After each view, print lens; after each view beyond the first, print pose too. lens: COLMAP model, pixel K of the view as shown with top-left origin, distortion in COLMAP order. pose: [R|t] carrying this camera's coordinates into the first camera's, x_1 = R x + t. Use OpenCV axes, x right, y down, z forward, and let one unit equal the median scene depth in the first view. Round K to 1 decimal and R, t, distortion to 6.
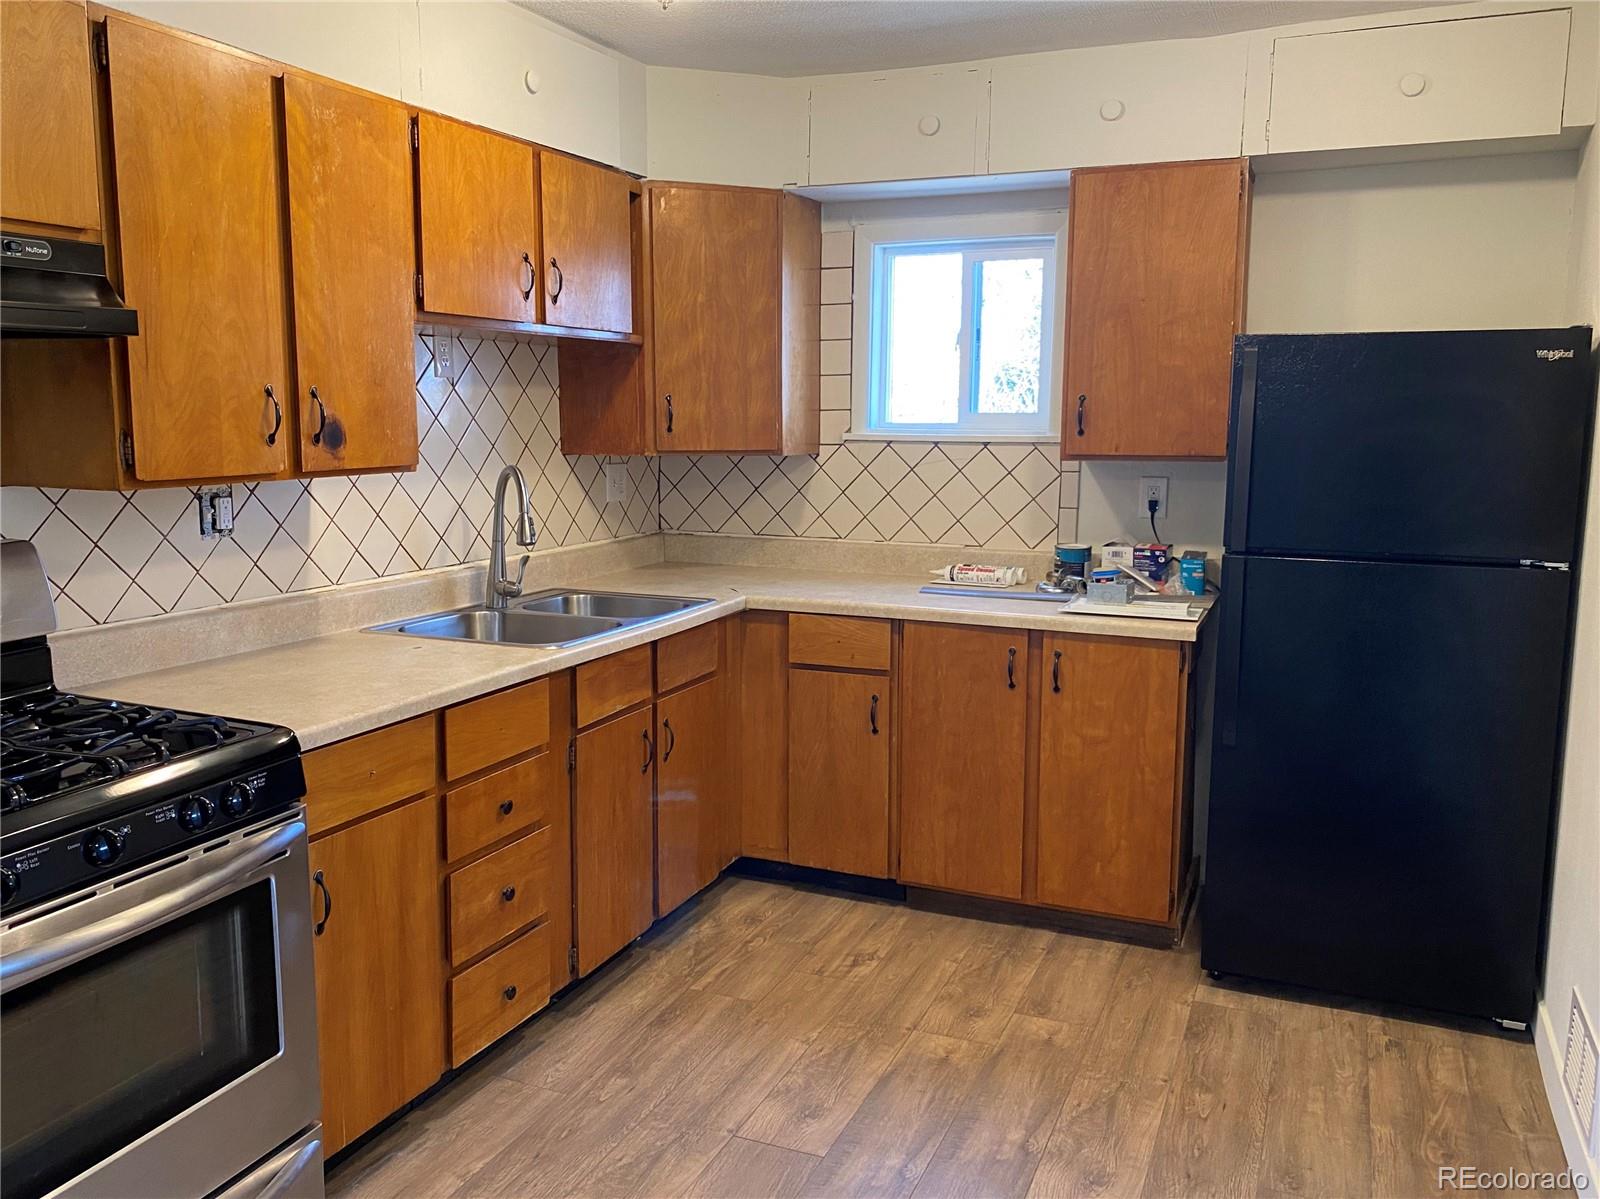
lens RADIAL K [[1248.4, 0, 790.6], [0, 1248.4, 602.0], [0, 0, 1]] dist [0.053978, -0.059287]
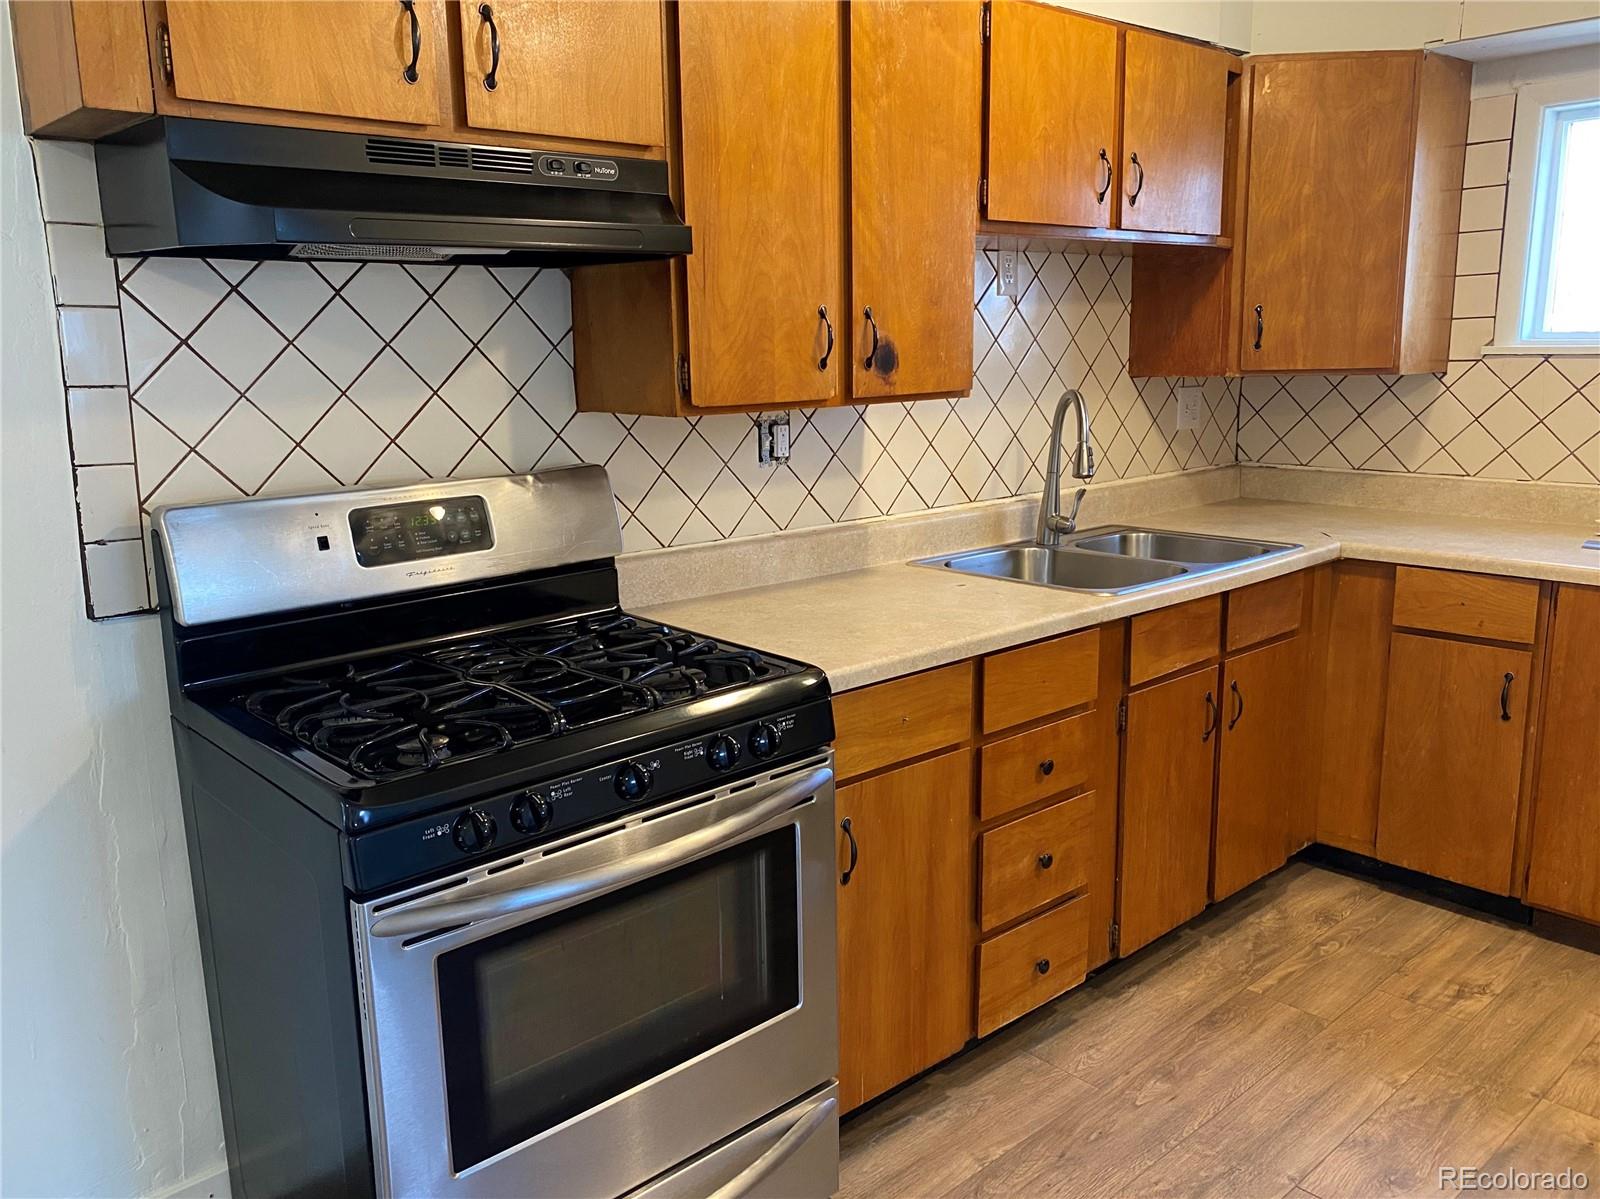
lens RADIAL K [[1248.4, 0, 811.6], [0, 1248.4, 589.5], [0, 0, 1]] dist [0.053978, -0.059287]
pose [[0.911024, 0.059256, -0.408073, -0.014686], [-0.040218, 0.997671, 0.055084, -0.006130], [0.410387, -0.033771, 0.911286, 0.083319]]
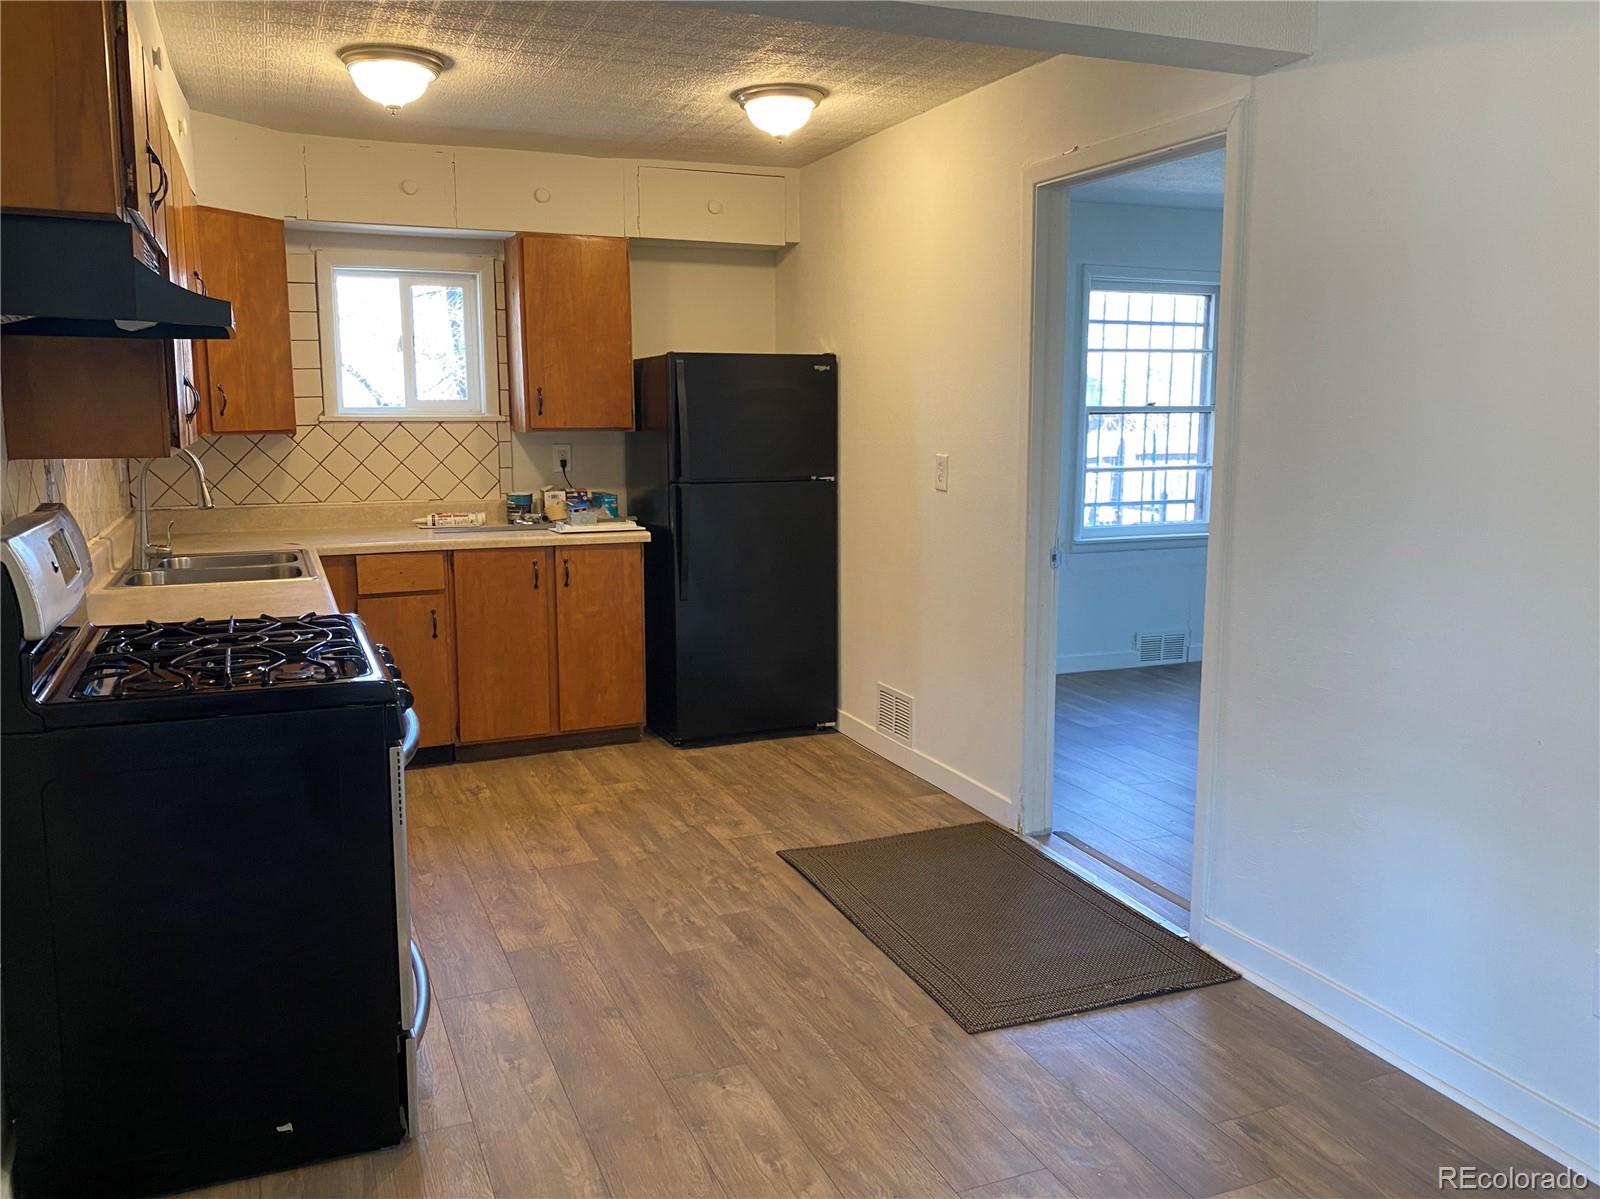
lens RADIAL K [[1248.4, 0, 773.8], [0, 1248.4, 578.6], [0, 0, 1]] dist [0.053978, -0.059287]
pose [[0.704240, -0.106197, 0.701974, -0.687051], [0.113575, 0.992867, 0.036262, 0.038787], [-0.700818, 0.054189, 0.711279, -0.242737]]
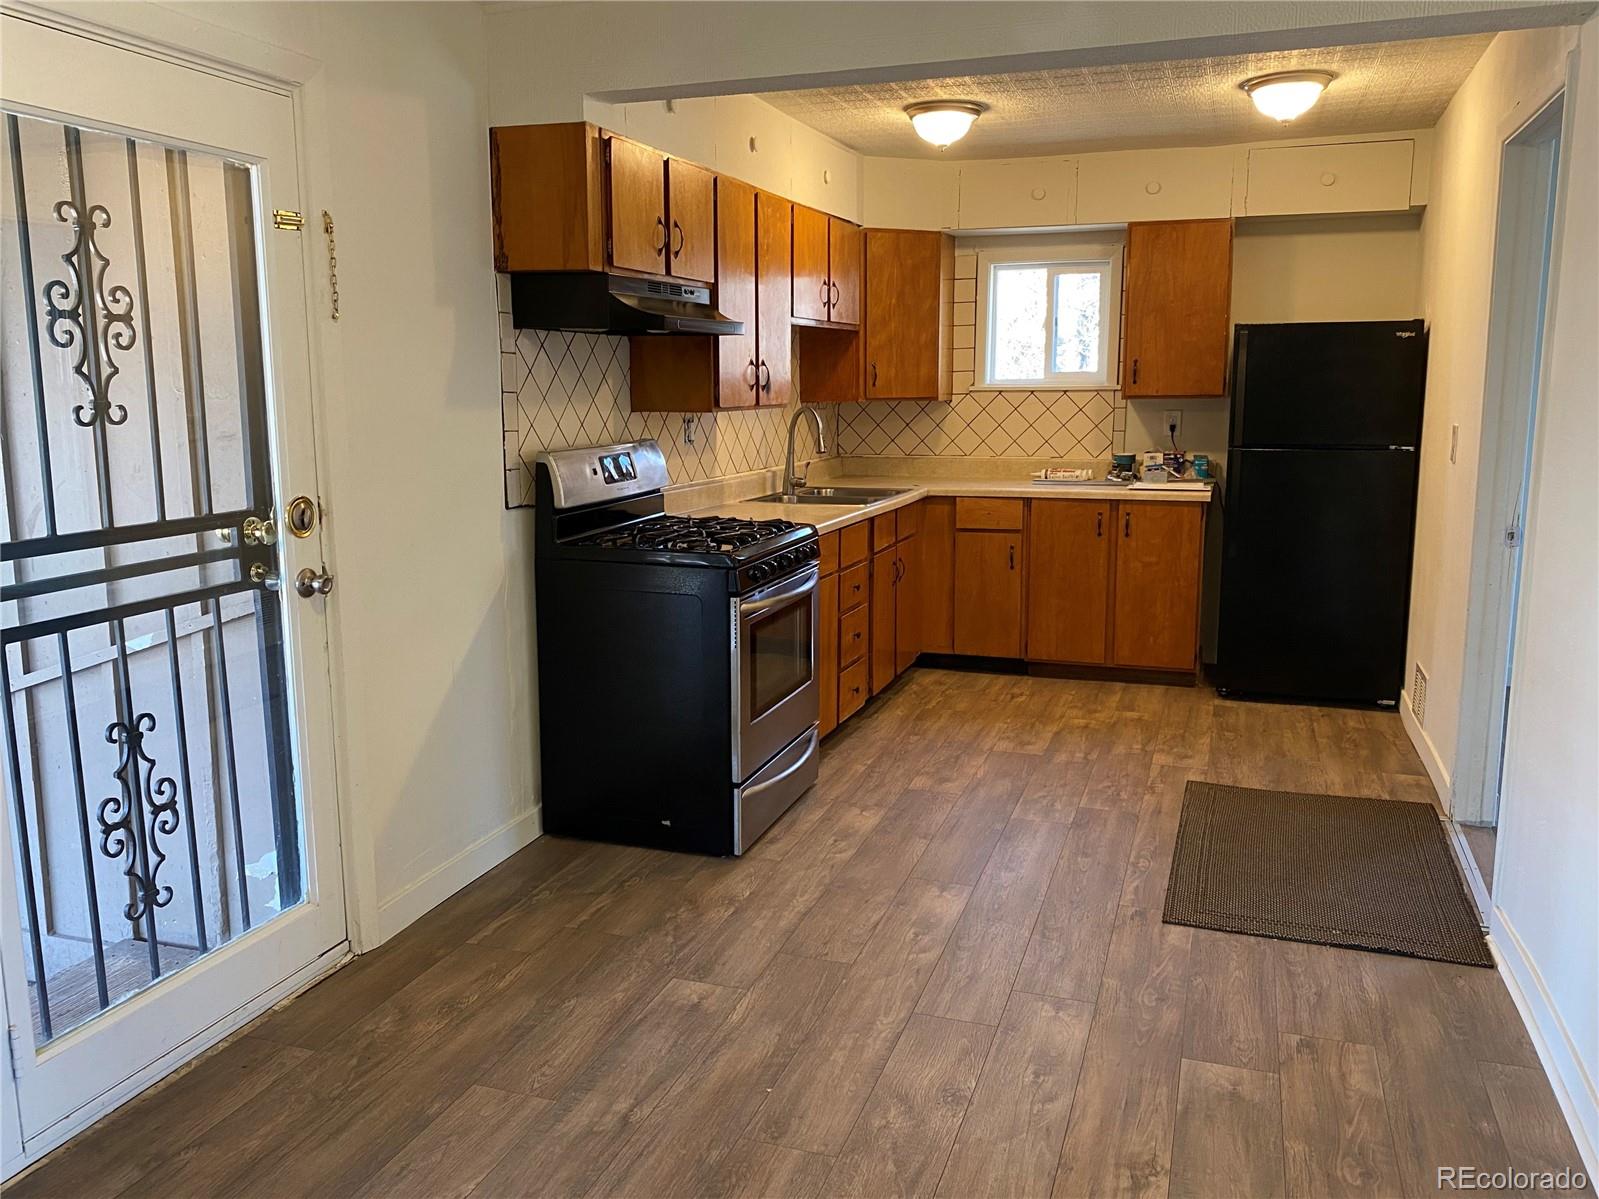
lens RADIAL K [[1247.6, 0, 793.3], [0, 1247.6, 597.5], [0, 0, 1]] dist [0.053978, -0.059287]
pose [[0.997785, -0.022020, 0.062765, -0.358840], [0.020744, 0.999566, 0.020905, 0.114271], [-0.063198, -0.019557, 0.997809, -0.684630]]
